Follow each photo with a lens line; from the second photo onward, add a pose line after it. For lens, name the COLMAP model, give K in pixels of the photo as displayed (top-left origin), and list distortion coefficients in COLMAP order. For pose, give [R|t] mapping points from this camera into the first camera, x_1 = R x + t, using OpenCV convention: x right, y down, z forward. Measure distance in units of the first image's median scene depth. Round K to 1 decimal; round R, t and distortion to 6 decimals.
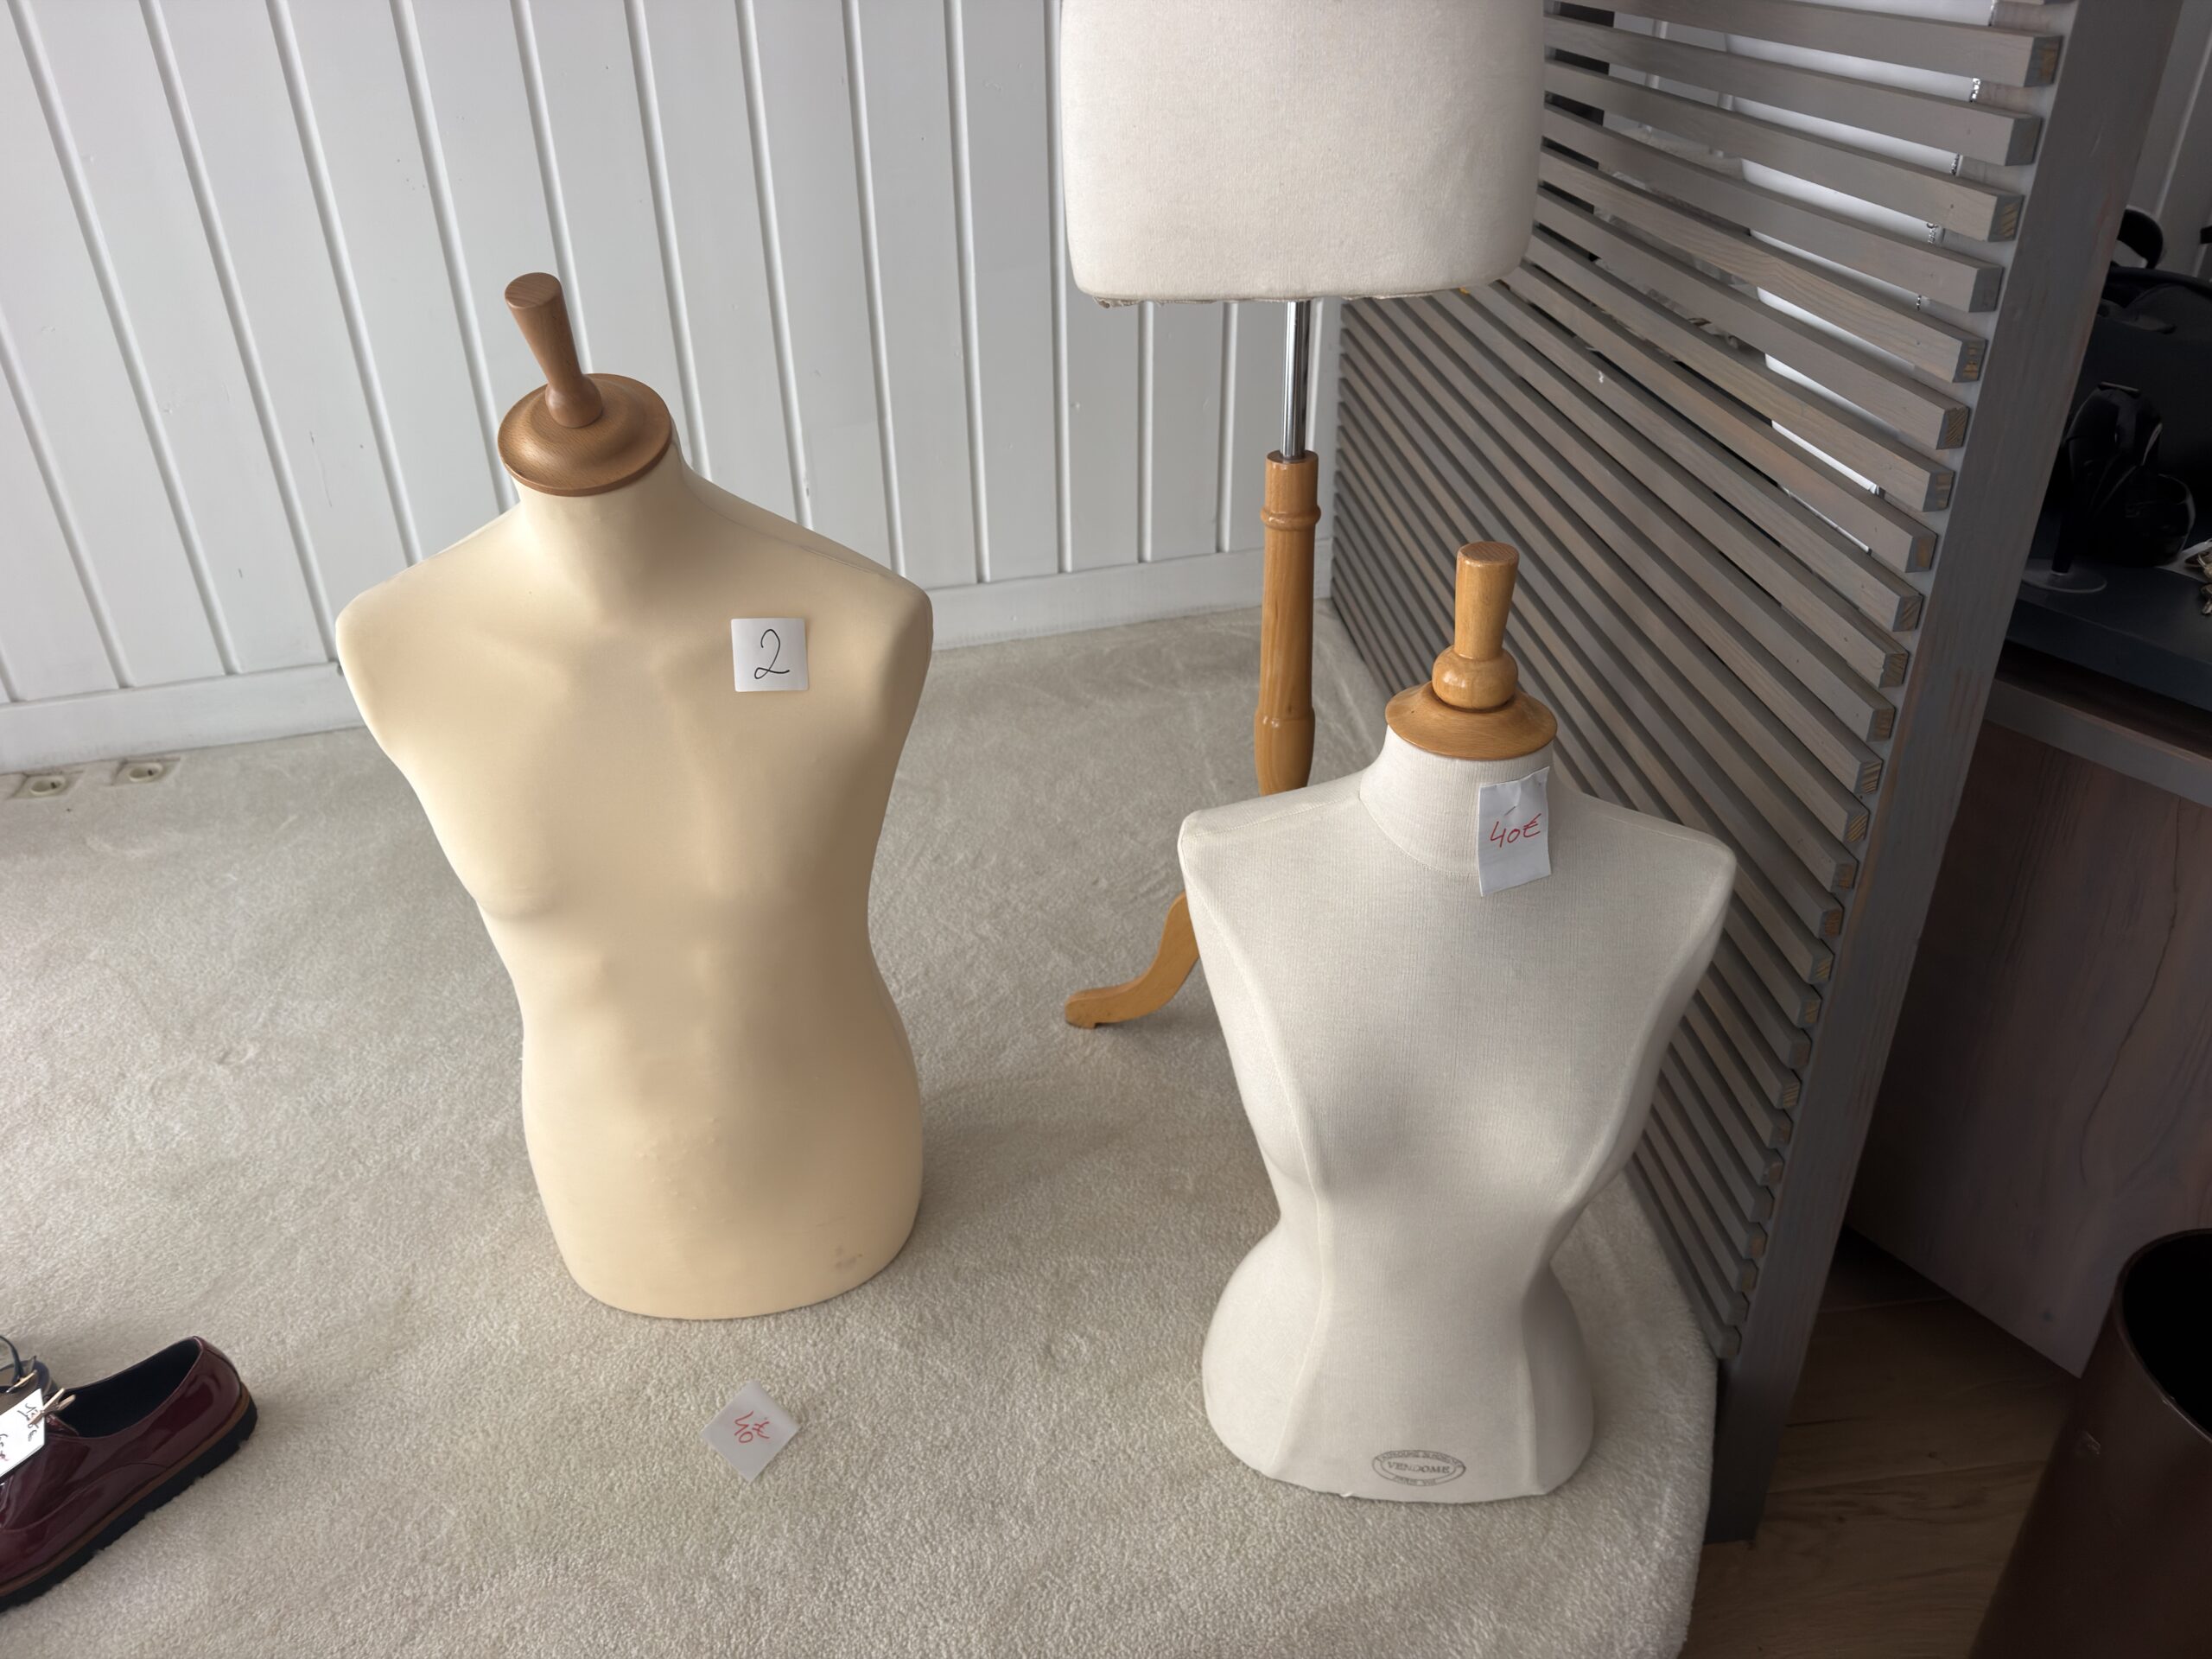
lens RADIAL K [[1579.6, 0, 1124.6], [0, 1579.6, 817.7], [0, 0, 1]] dist [0.023373, -0.033482]
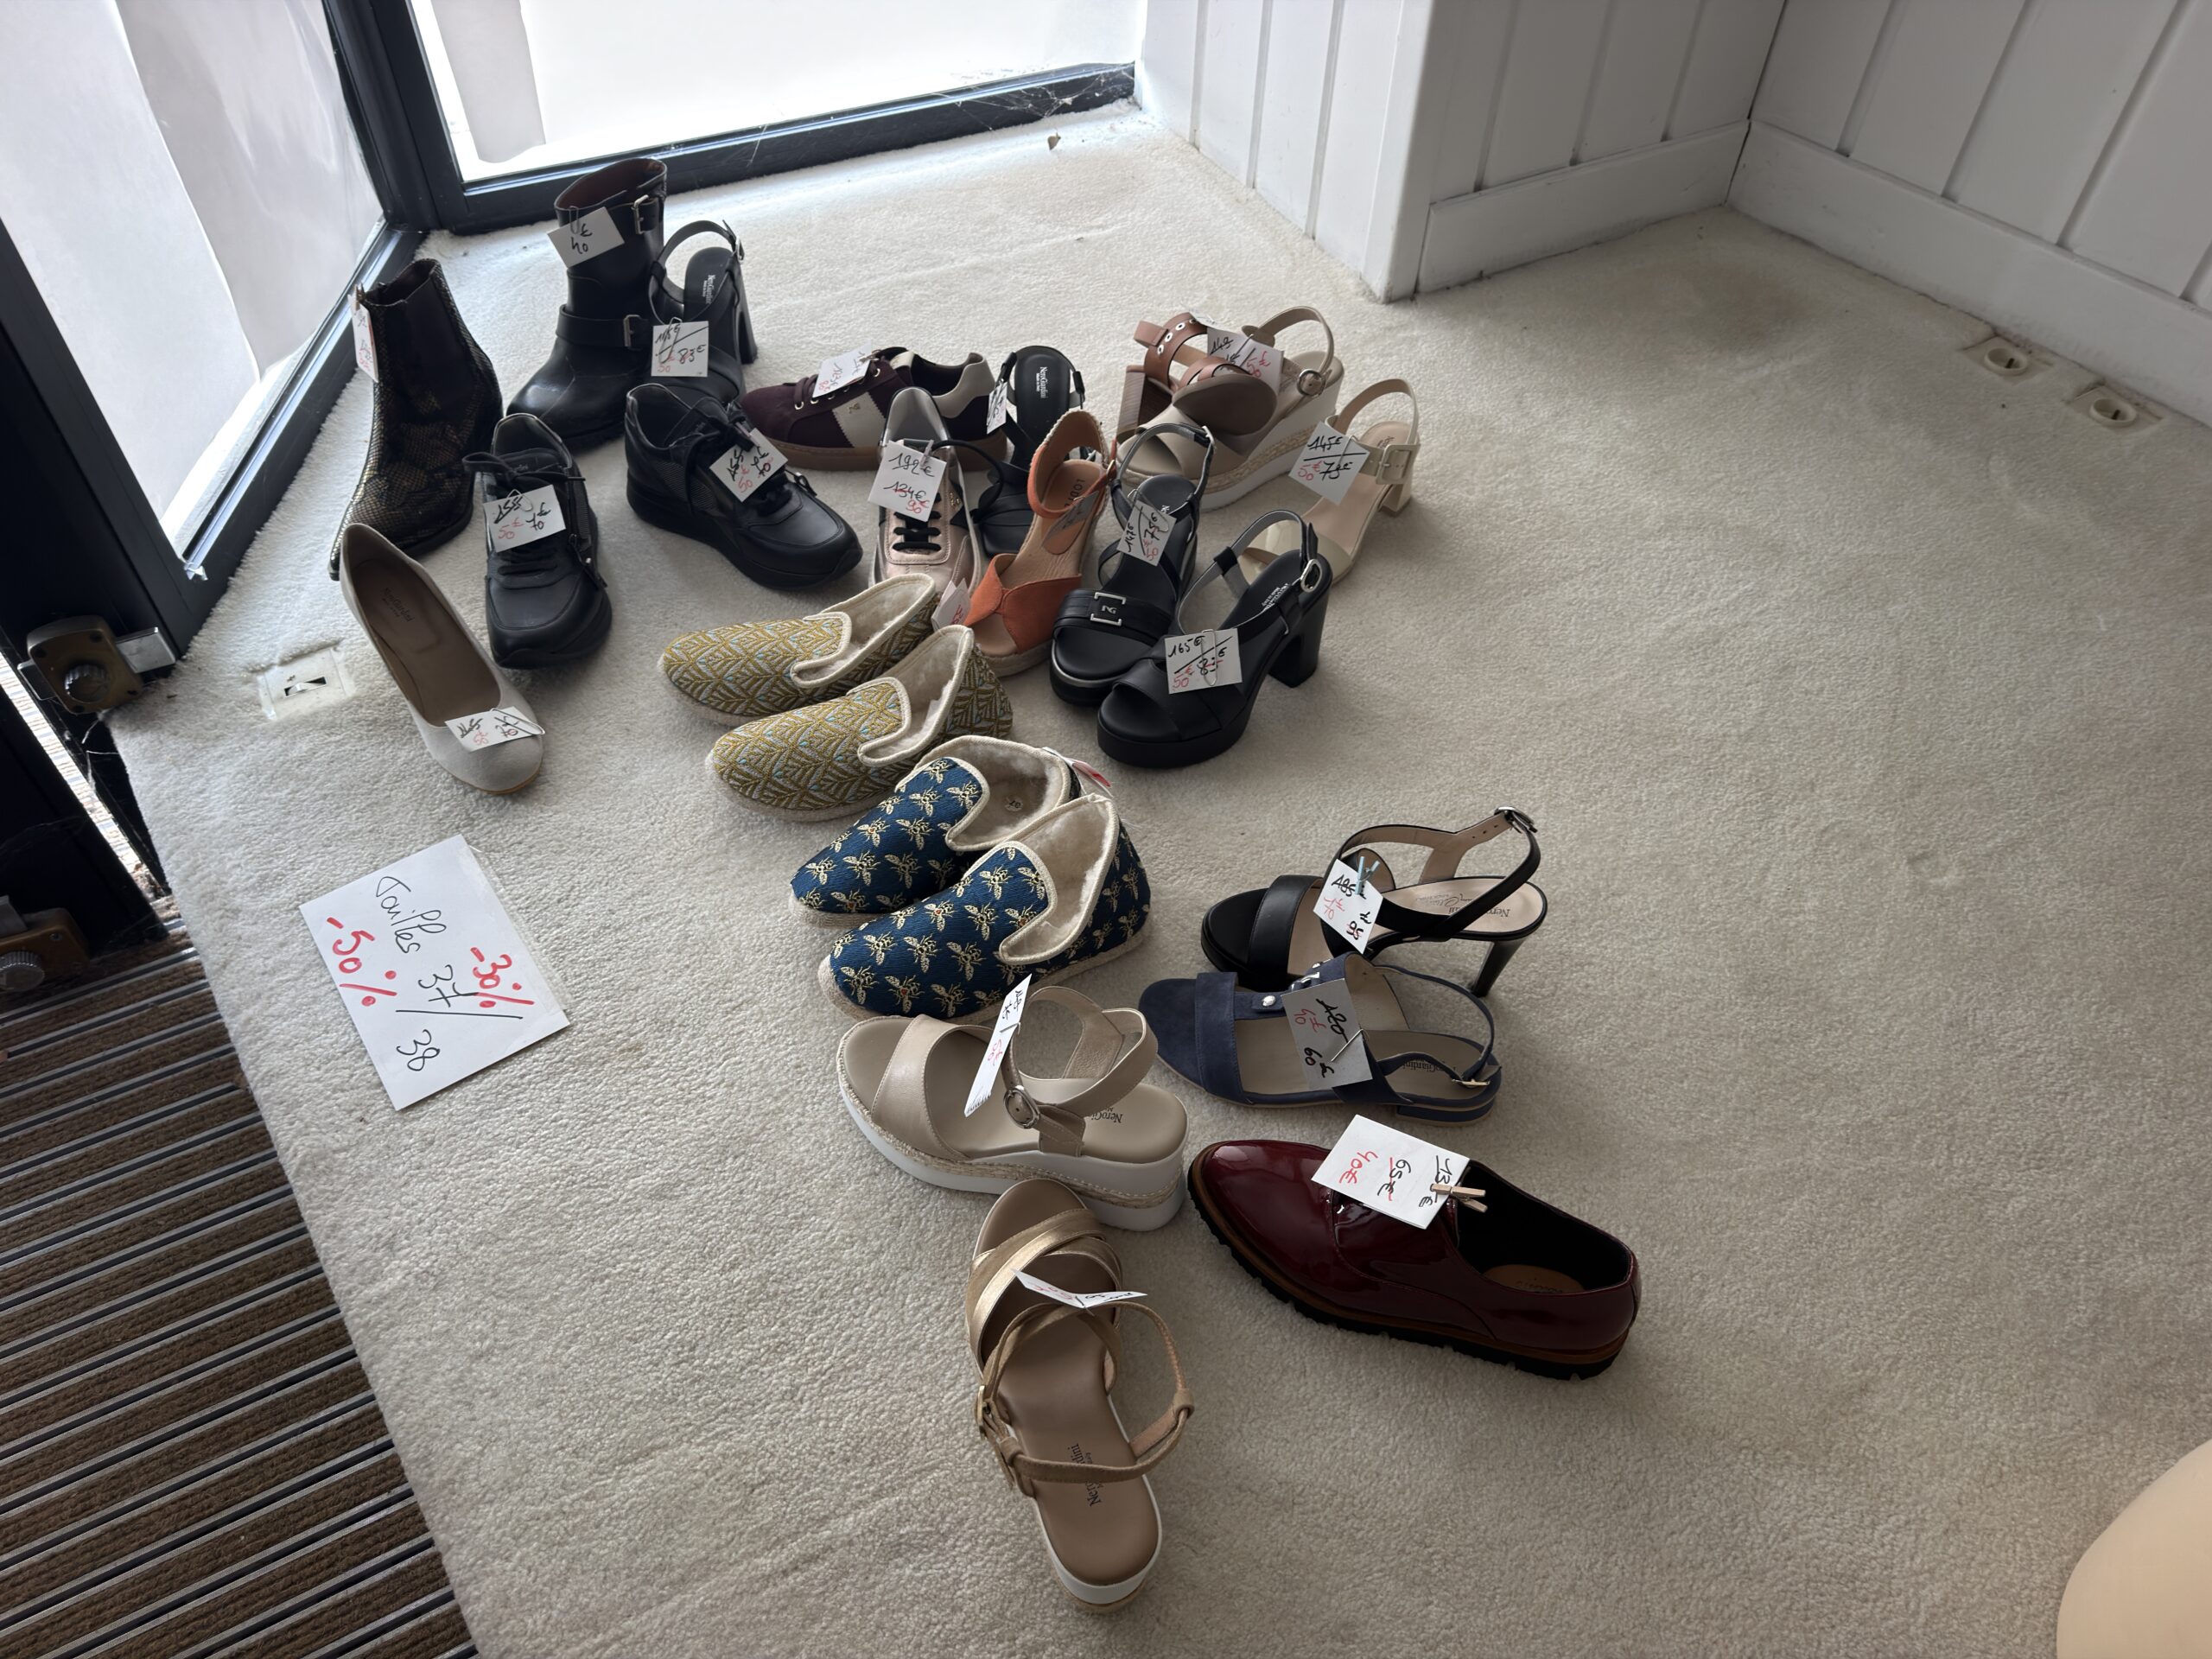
lens RADIAL K [[1579.6, 0, 1108.4], [0, 1579.6, 843.9], [0, 0, 1]] dist [0.023373, -0.033482]
pose [[0.381576, 0.703380, -0.599714, -0.247808], [-0.493962, 0.703560, 0.510887, -0.039960], [0.781282, 0.101293, 0.615904, 0.226570]]
